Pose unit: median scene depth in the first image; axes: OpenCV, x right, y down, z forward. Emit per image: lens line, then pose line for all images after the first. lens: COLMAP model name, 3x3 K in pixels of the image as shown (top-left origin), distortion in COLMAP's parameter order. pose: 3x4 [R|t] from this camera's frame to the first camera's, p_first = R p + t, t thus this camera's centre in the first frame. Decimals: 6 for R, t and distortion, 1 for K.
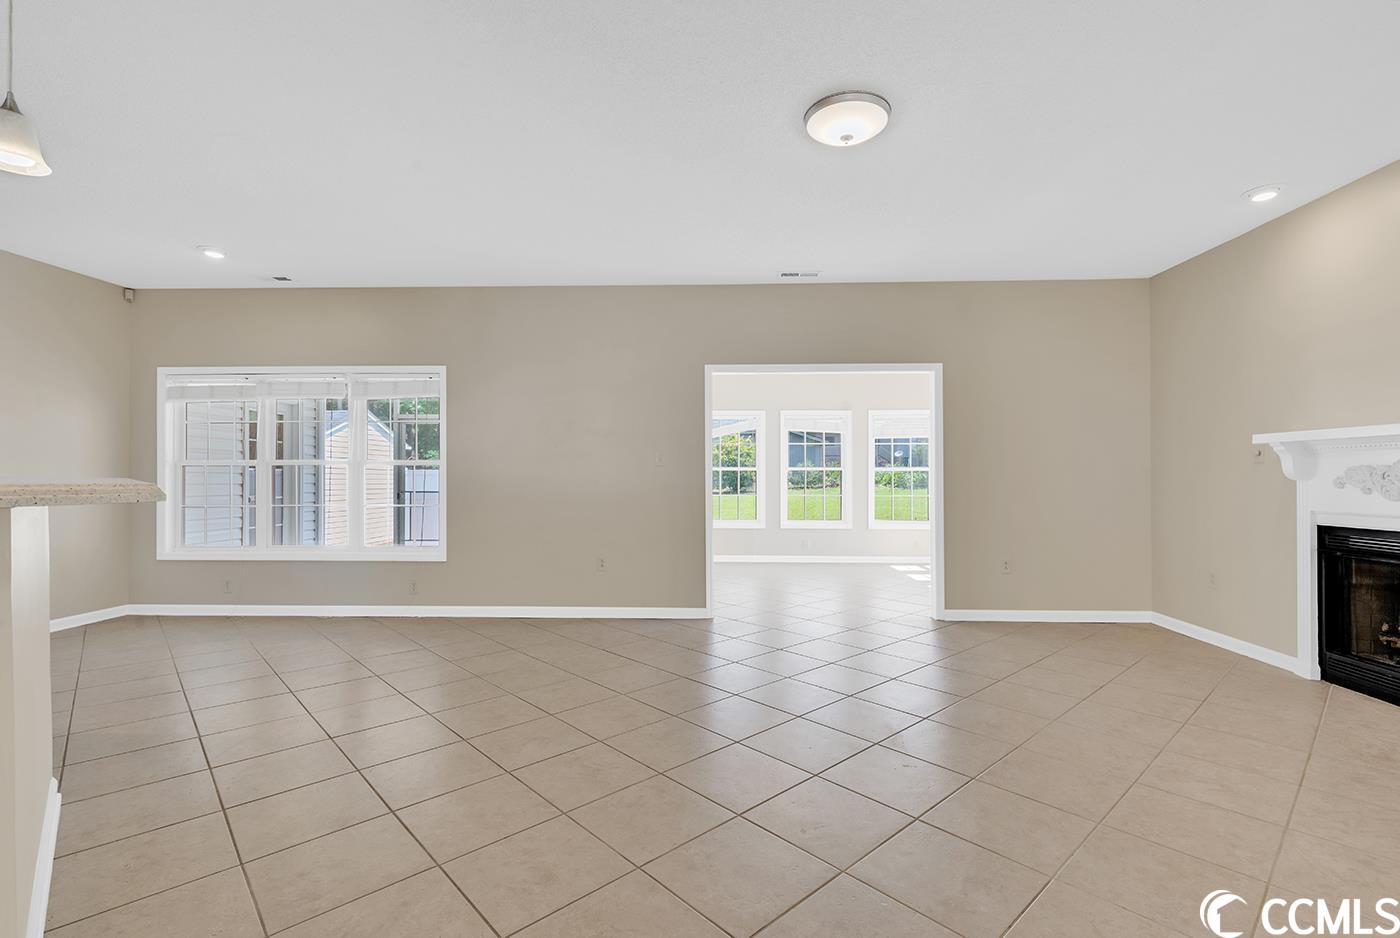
lens RADIAL K [[629.9, 0, 711.6], [0, 629.9, 469.5], [0, 0, 1]] dist [-0.008117, 0.000689]
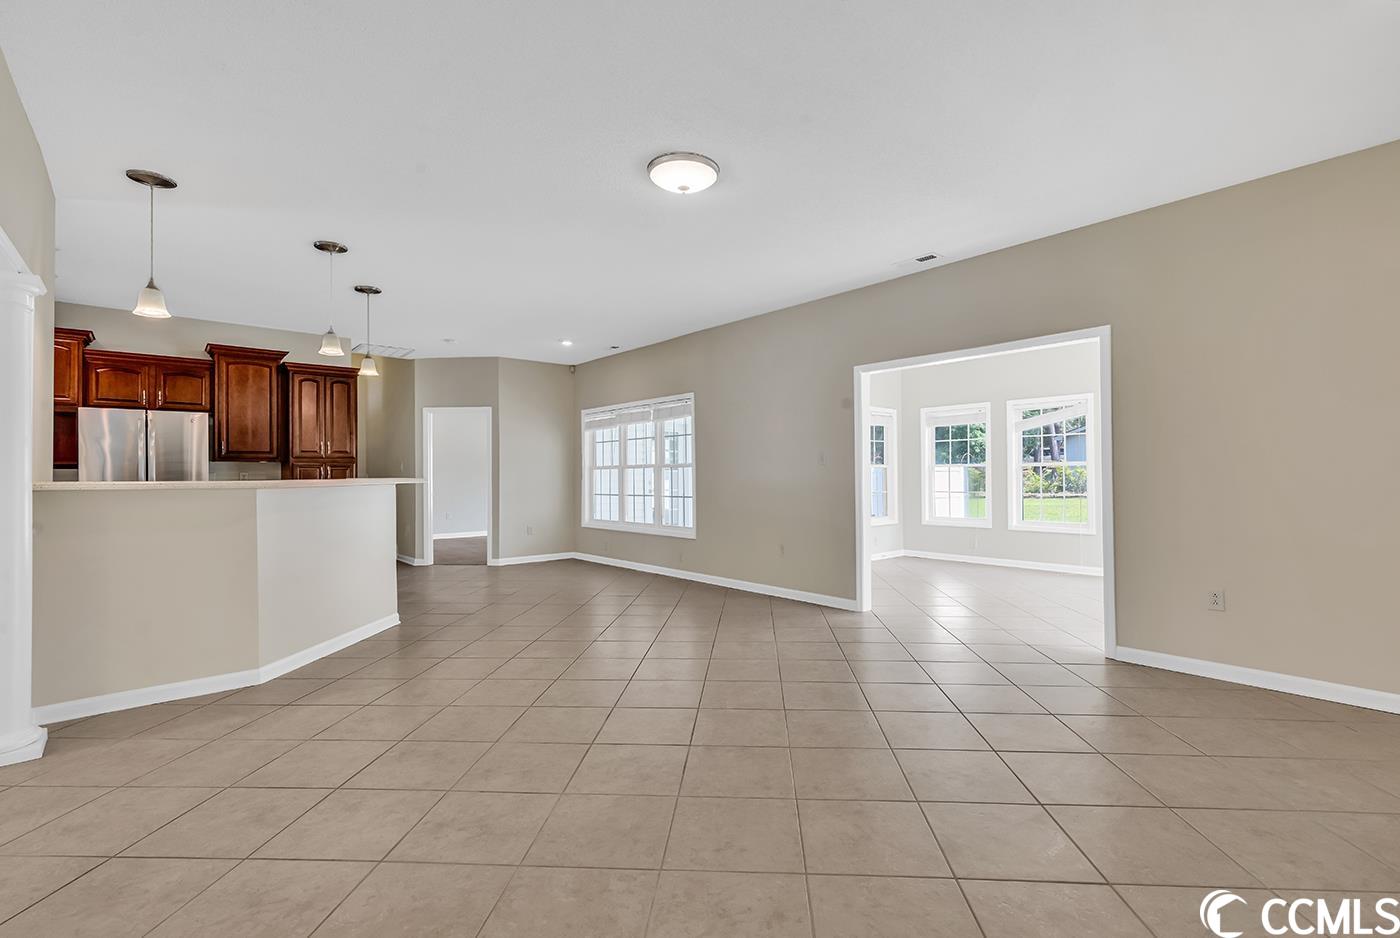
lens RADIAL K [[629.9, 0, 713.6], [0, 629.9, 464.7], [0, 0, 1]] dist [-0.008117, 0.000689]
pose [[0.677227, -0.016360, -0.735592, 0.596386], [0.014193, 0.999857, -0.009171, 0.002295], [0.735637, -0.004230, 0.677362, 0.123580]]
